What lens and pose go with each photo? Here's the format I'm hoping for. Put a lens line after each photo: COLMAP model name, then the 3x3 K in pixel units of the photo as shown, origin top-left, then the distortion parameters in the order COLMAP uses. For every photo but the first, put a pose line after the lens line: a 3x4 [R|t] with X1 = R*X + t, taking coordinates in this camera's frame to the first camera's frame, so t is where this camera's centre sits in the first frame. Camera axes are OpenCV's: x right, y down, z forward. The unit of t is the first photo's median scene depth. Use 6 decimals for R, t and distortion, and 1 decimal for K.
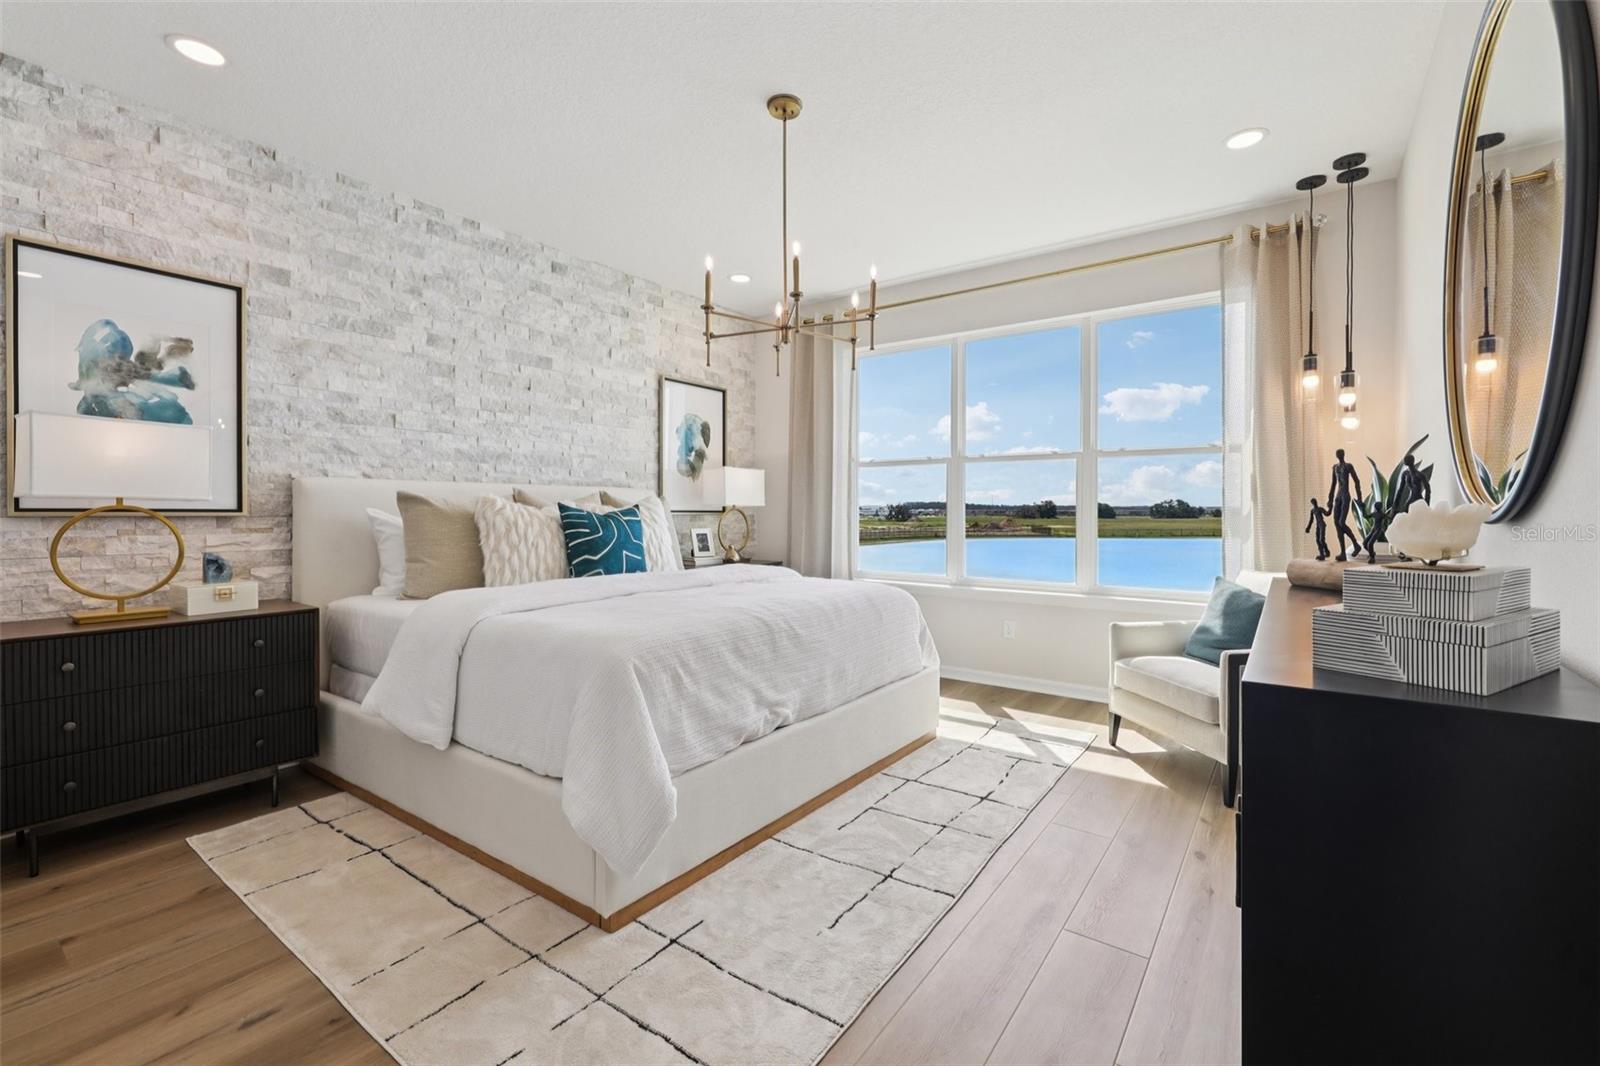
lens RADIAL K [[676.6, 0, 788.9], [0, 676.6, 522.8], [0, 0, 1]] dist [-0.002581, -0.000044]
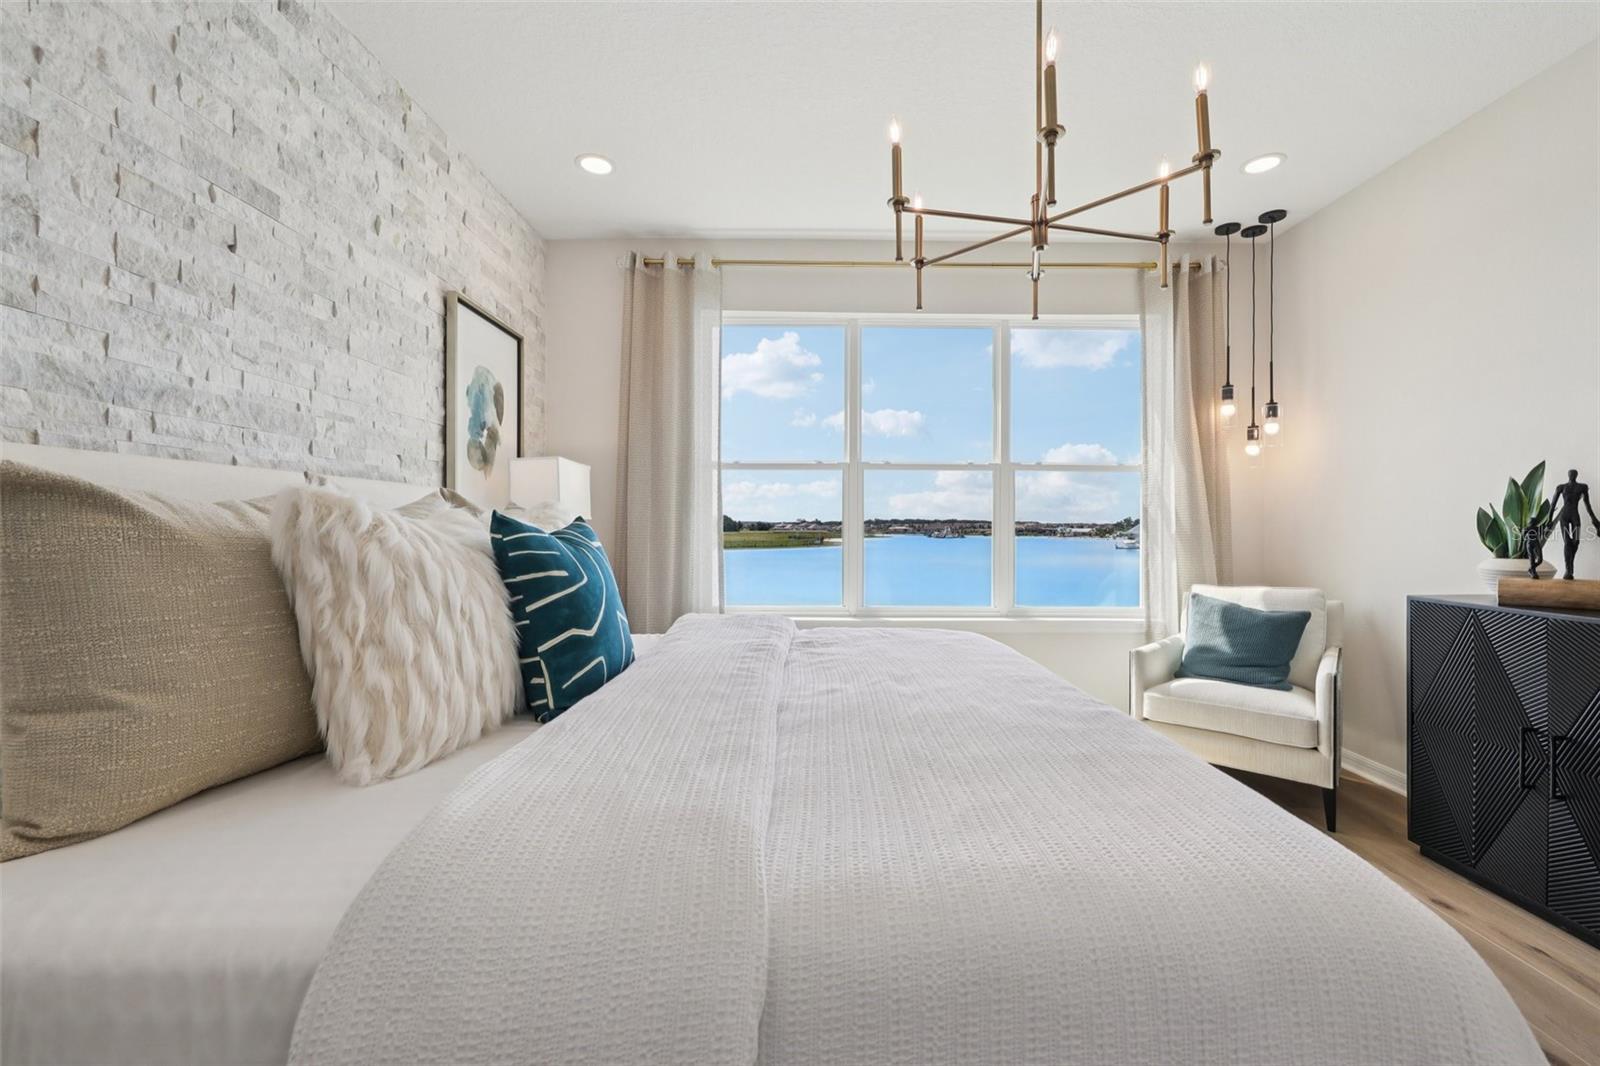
lens RADIAL K [[676.6, 0, 799.3], [0, 676.6, 531.7], [0, 0, 1]] dist [-0.002581, -0.000044]
pose [[0.798777, -0.004395, 0.601611, -0.407297], [0.008380, 0.999958, -0.003821, -0.012418], [-0.601568, 0.008093, 0.798780, 0.499165]]
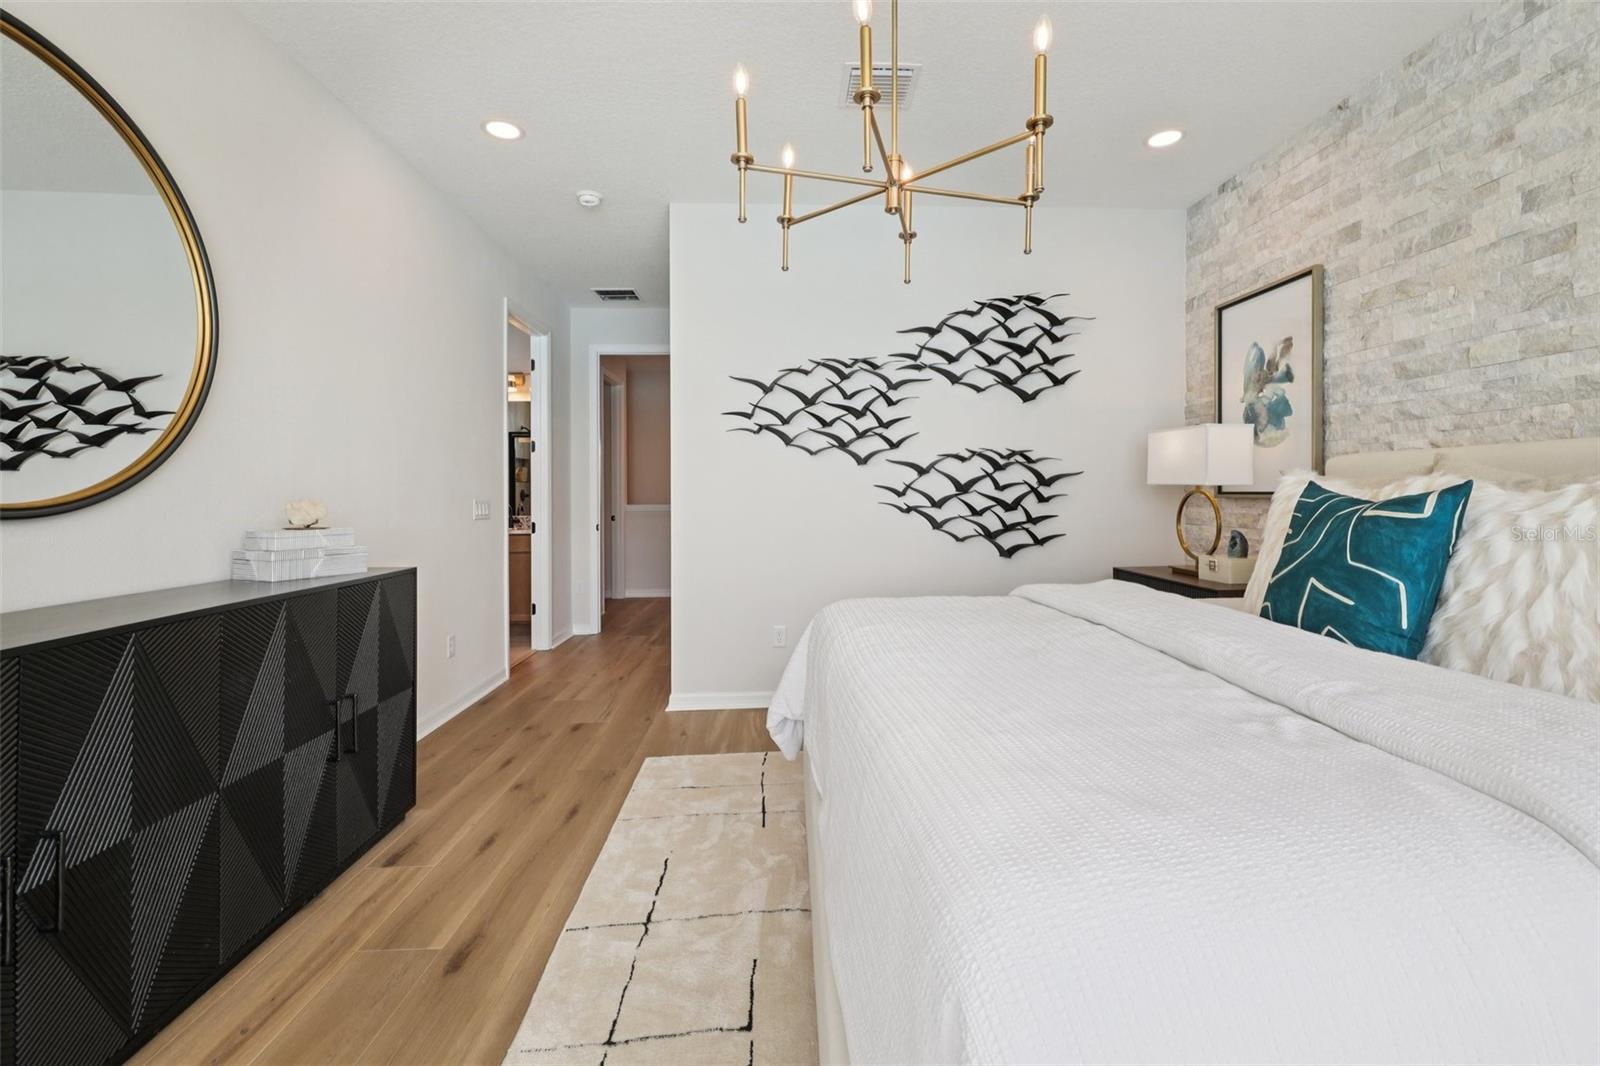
lens RADIAL K [[676.6, 0, 820.0], [0, 676.6, 501.8], [0, 0, 1]] dist [-0.002581, -0.000044]
pose [[-0.755488, 0.014397, -0.655004, 0.327210], [-0.003007, 0.999672, 0.025442, -0.024009], [0.655155, 0.021190, -0.755197, 1.065383]]
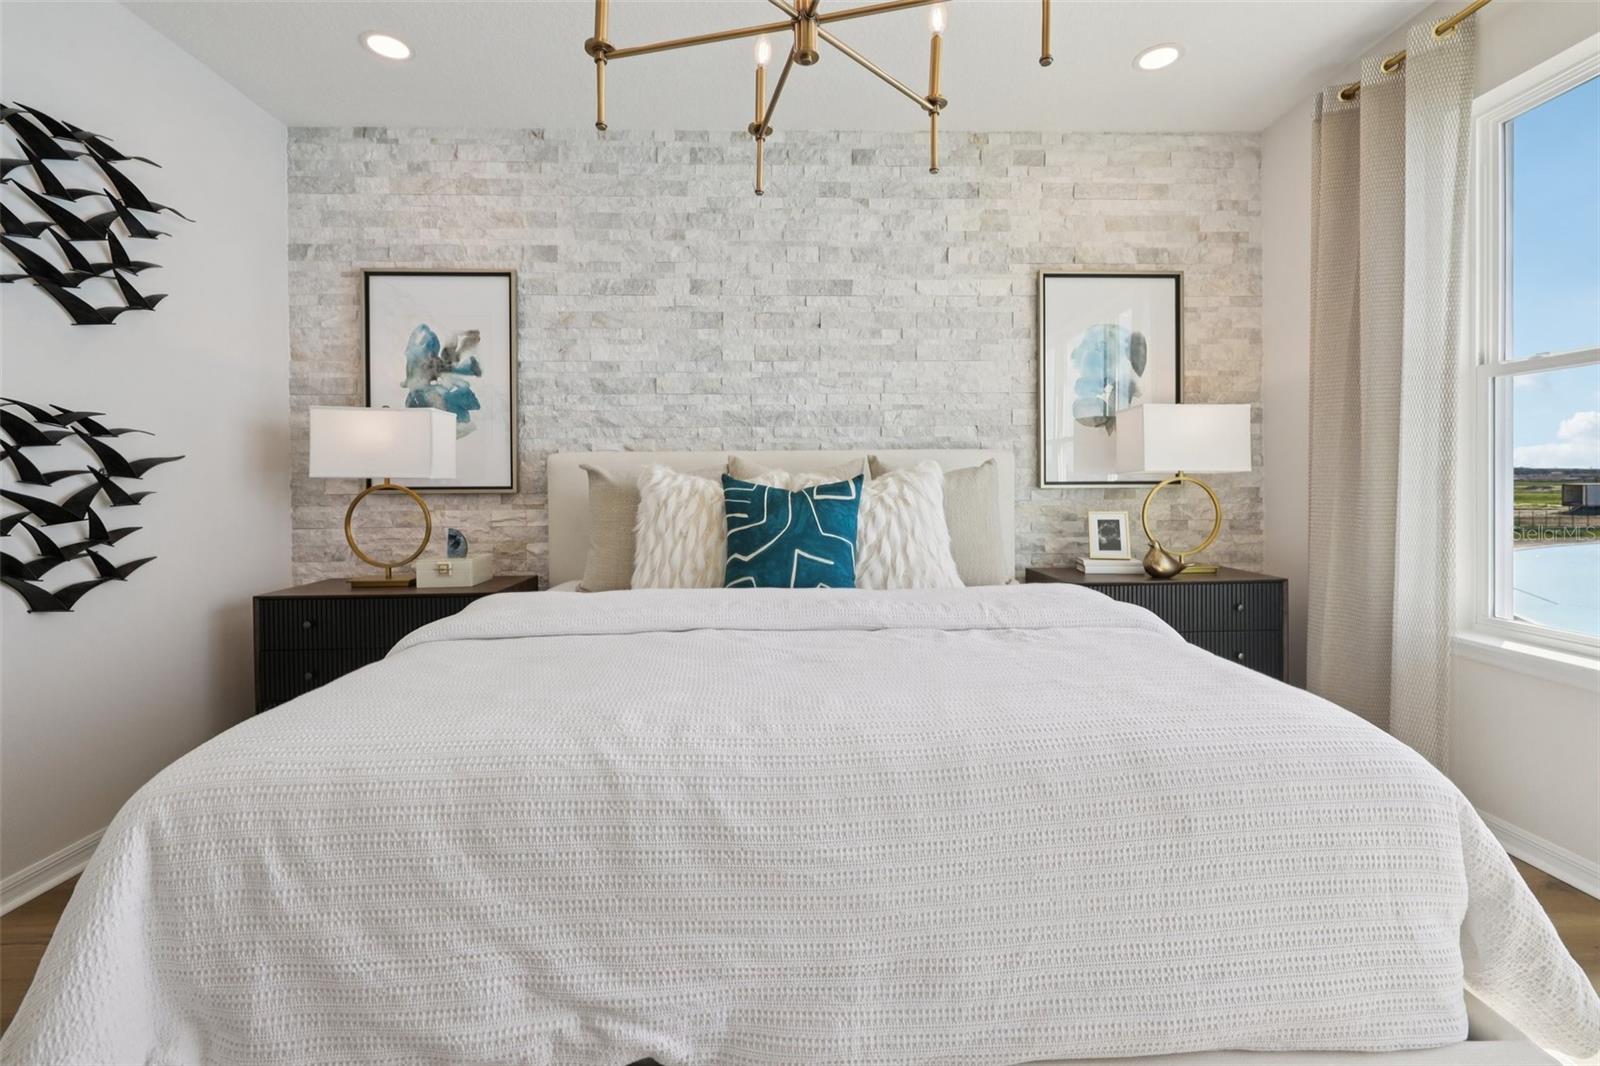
lens RADIAL K [[676.6, 0, 798.1], [0, 676.6, 492.5], [0, 0, 1]] dist [-0.002581, -0.000044]
pose [[0.631767, 0.002782, -0.775154, 0.225346], [-0.003567, 0.999993, 0.000681, -0.010733], [0.775150, 0.002335, 0.631772, 0.570398]]
